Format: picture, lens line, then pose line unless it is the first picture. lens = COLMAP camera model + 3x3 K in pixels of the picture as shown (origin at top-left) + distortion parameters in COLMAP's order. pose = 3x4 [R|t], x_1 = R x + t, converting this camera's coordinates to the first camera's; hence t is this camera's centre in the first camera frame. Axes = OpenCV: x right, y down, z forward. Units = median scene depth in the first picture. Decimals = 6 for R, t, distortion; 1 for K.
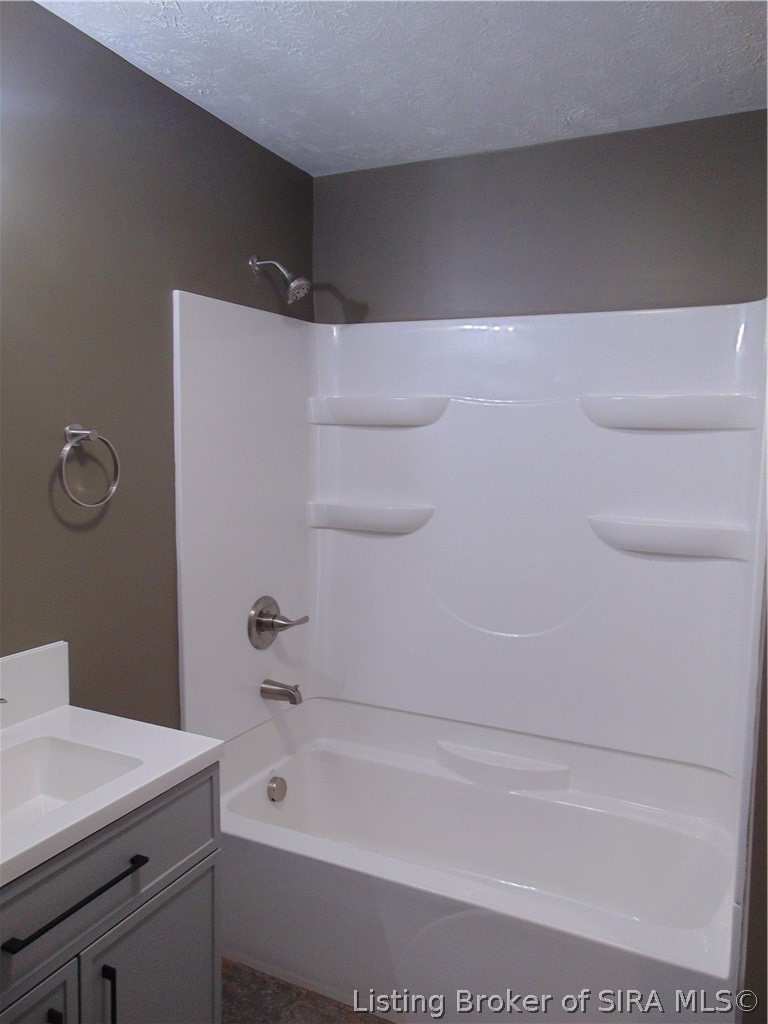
lens RADIAL K [[766.8, 0, 384.0], [0, 766.8, 512.0], [0, 0, 1]] dist [-0.028725, 0.072185]
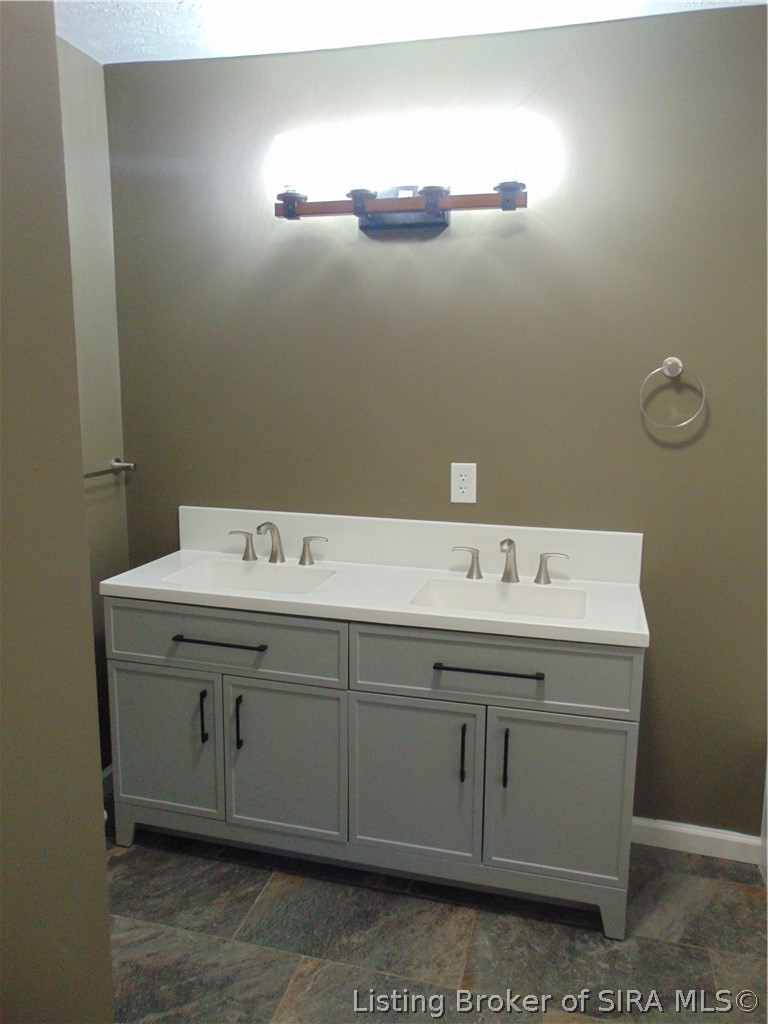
lens RADIAL K [[766.8, 0, 384.0], [0, 766.8, 512.0], [0, 0, 1]] dist [-0.028725, 0.072185]
pose [[0.208128, 0.151842, -0.966244, 0.755885], [-0.117205, 0.984630, 0.129486, 0.021482], [0.971054, 0.086299, 0.222725, 0.340201]]
